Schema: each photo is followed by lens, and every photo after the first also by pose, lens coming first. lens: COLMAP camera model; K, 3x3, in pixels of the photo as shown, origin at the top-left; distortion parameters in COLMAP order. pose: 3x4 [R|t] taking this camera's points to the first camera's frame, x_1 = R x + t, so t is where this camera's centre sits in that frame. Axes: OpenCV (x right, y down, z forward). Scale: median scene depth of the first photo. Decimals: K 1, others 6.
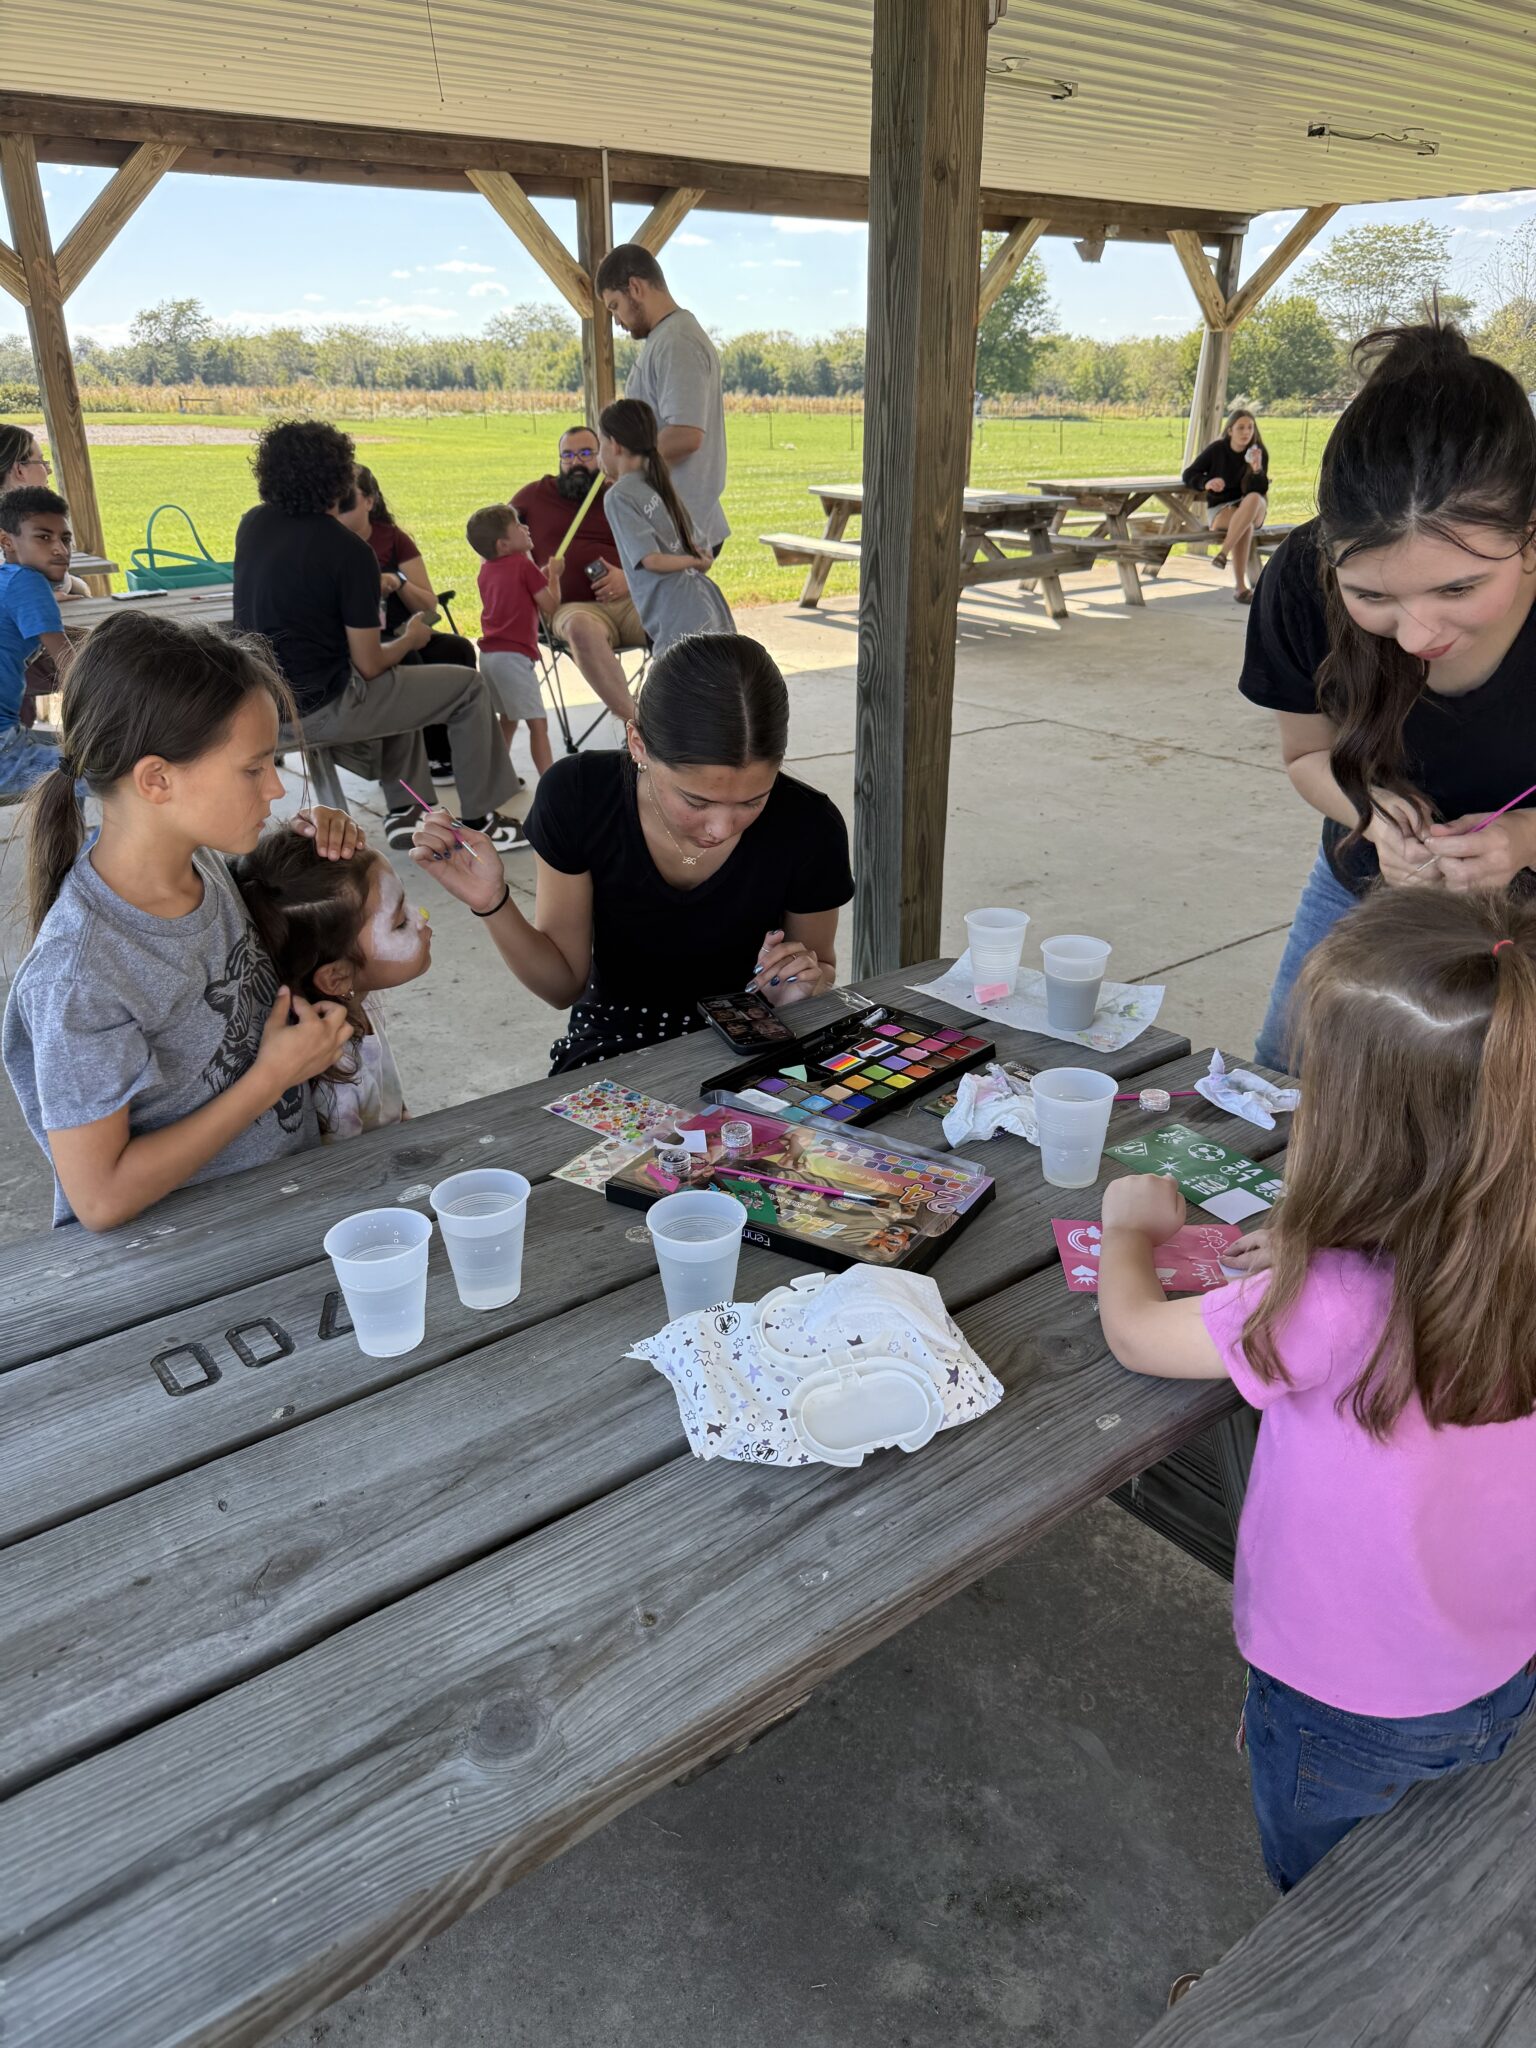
lens RADIAL K [[1439.1, 0, 768.0], [0, 1439.1, 1024.0], [0, 0, 1]] dist [0.102627, -0.201078]
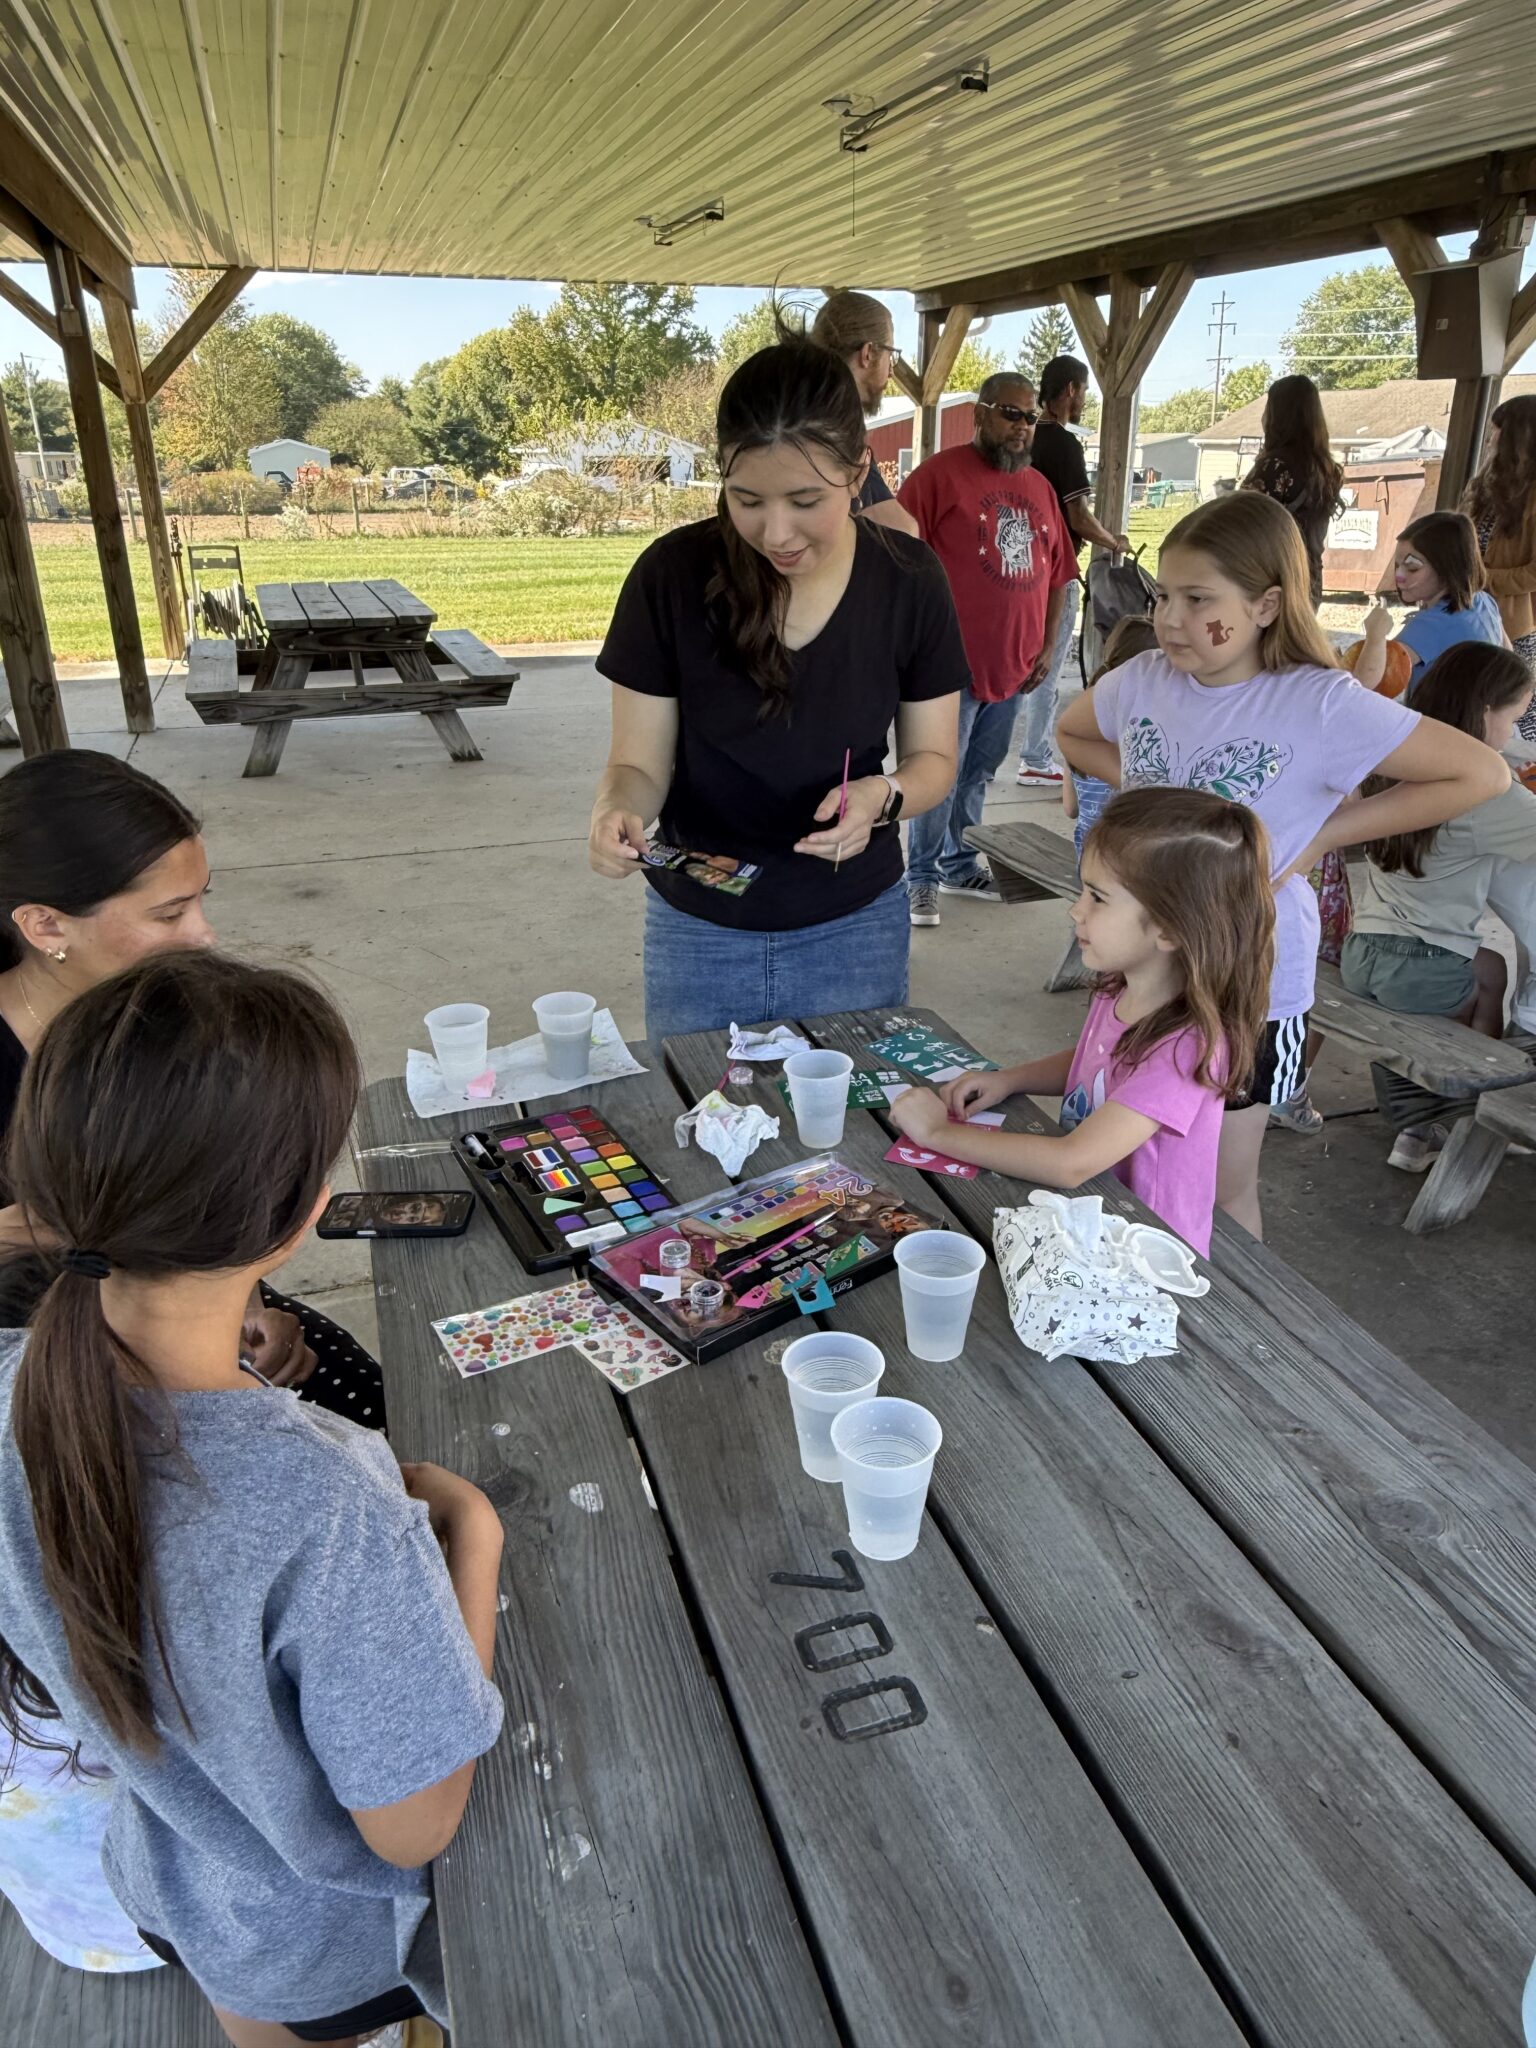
lens RADIAL K [[1420.8, 0, 768.0], [0, 1420.8, 1024.0], [0, 0, 1]] dist [0.002917, -0.003131]
pose [[0.338541, -0.359614, 0.869522, -0.960561], [0.383303, 0.896646, 0.221596, -0.311332], [-0.859342, 0.258271, 0.441392, 0.572285]]
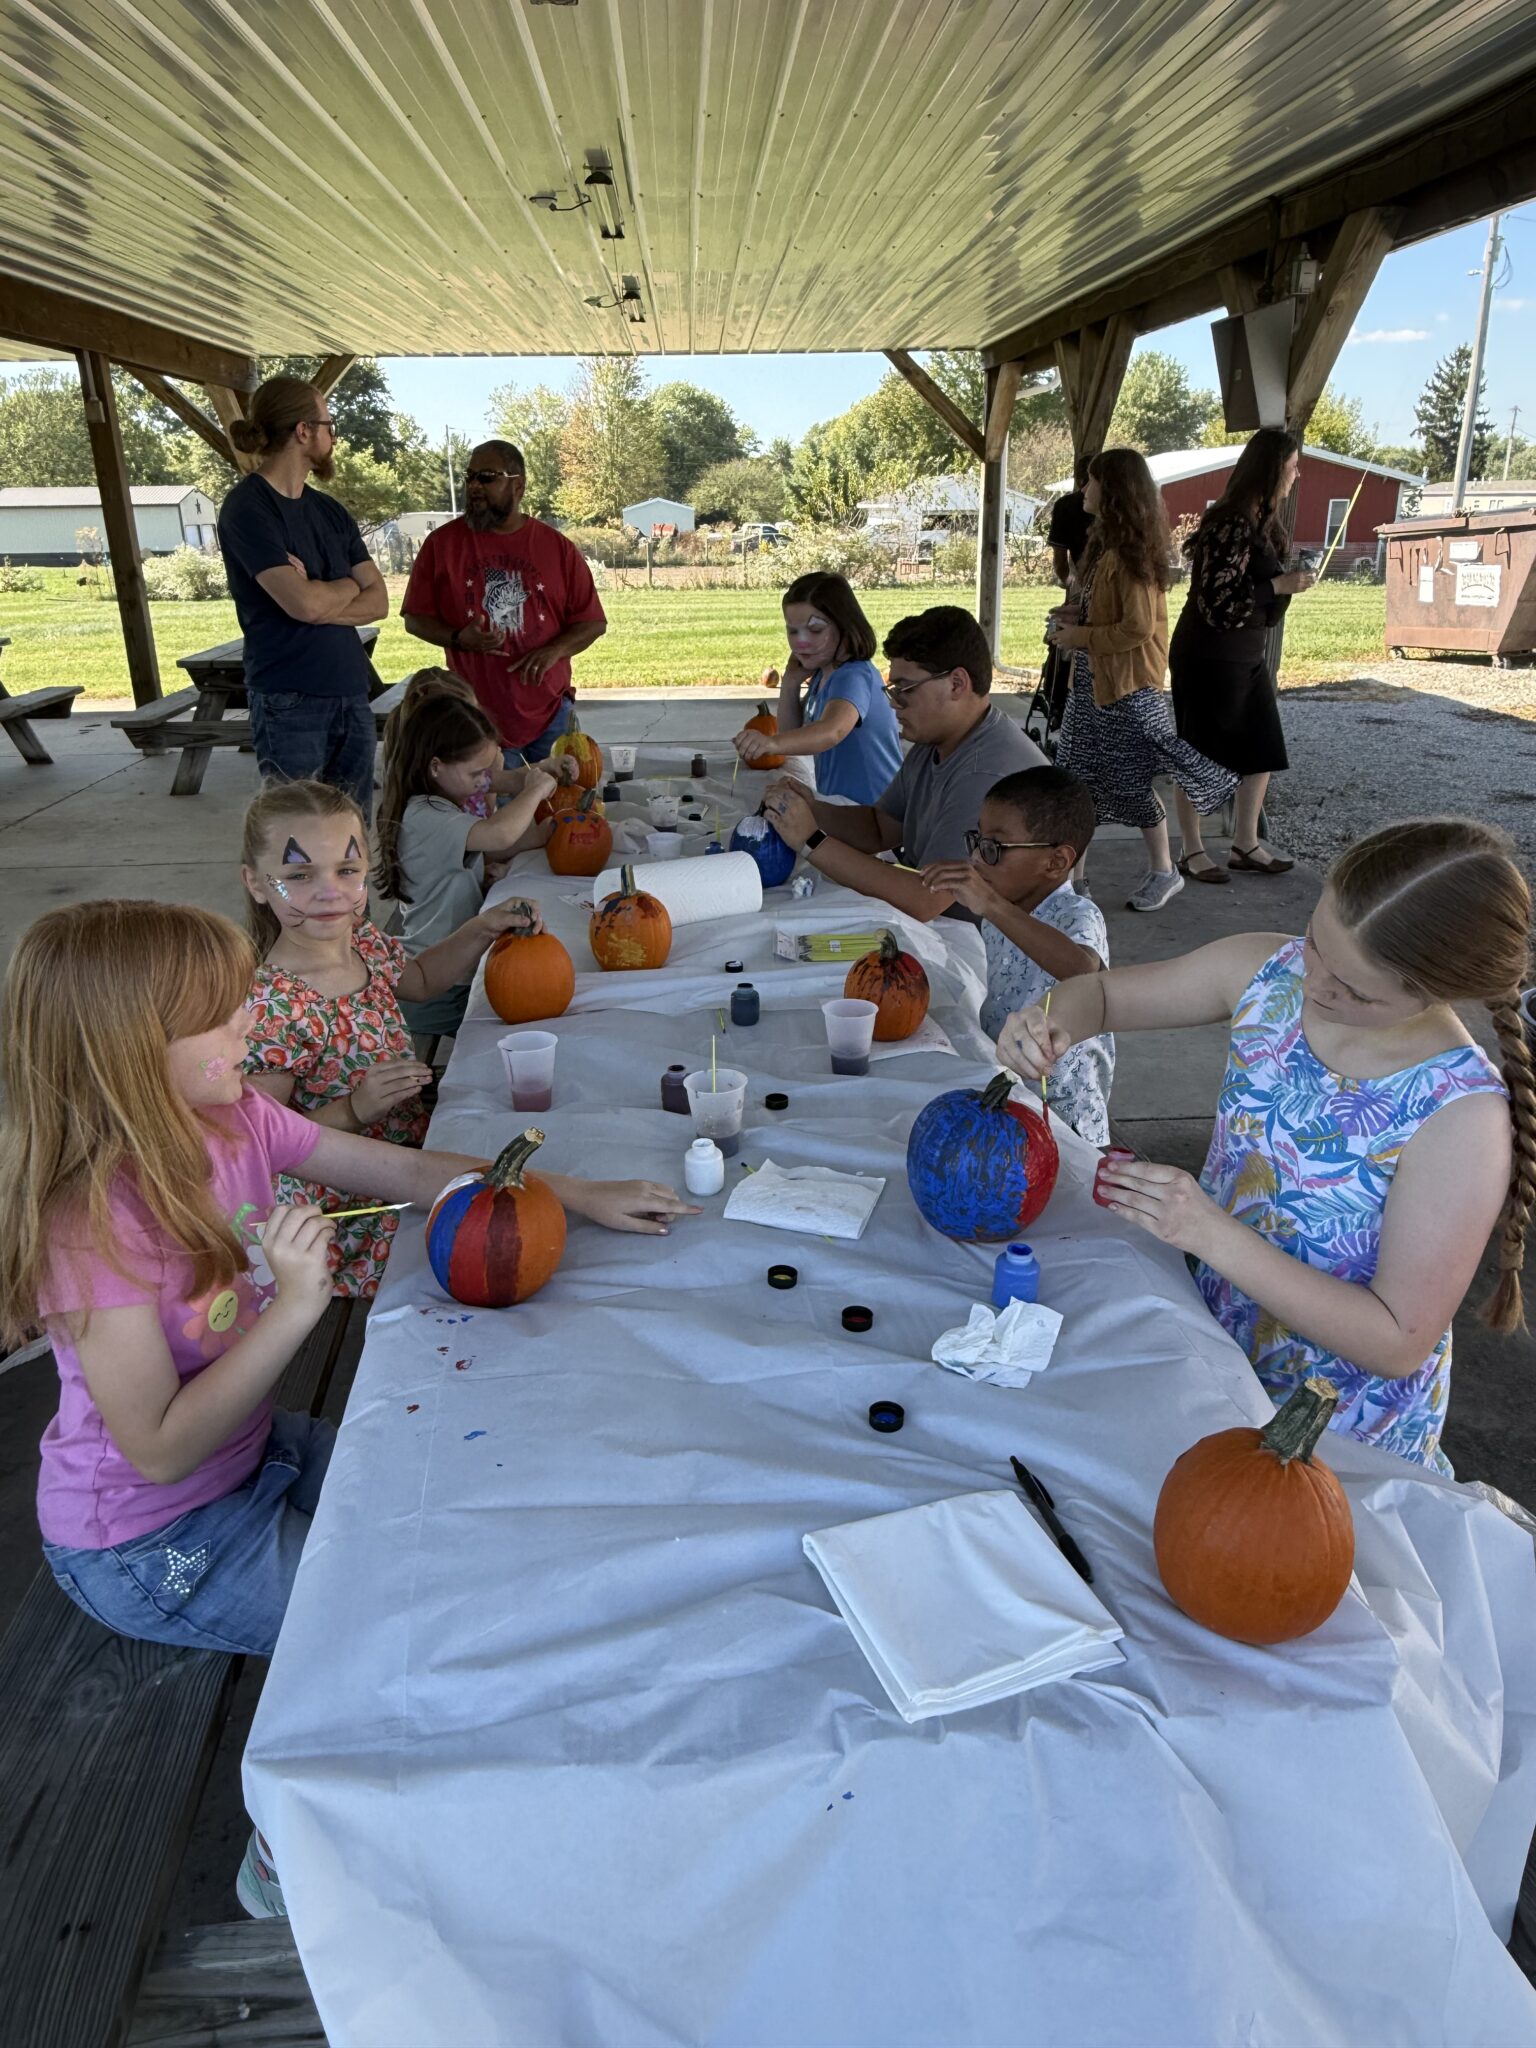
lens RADIAL K [[1420.8, 0, 768.0], [0, 1420.8, 1024.0], [0, 0, 1]] dist [0.002917, -0.003131]
pose [[0.576427, -0.292894, 0.762853, -0.775119], [0.344585, 0.933617, 0.098082, -0.123263], [-0.740941, 0.206331, 0.639089, 0.145024]]
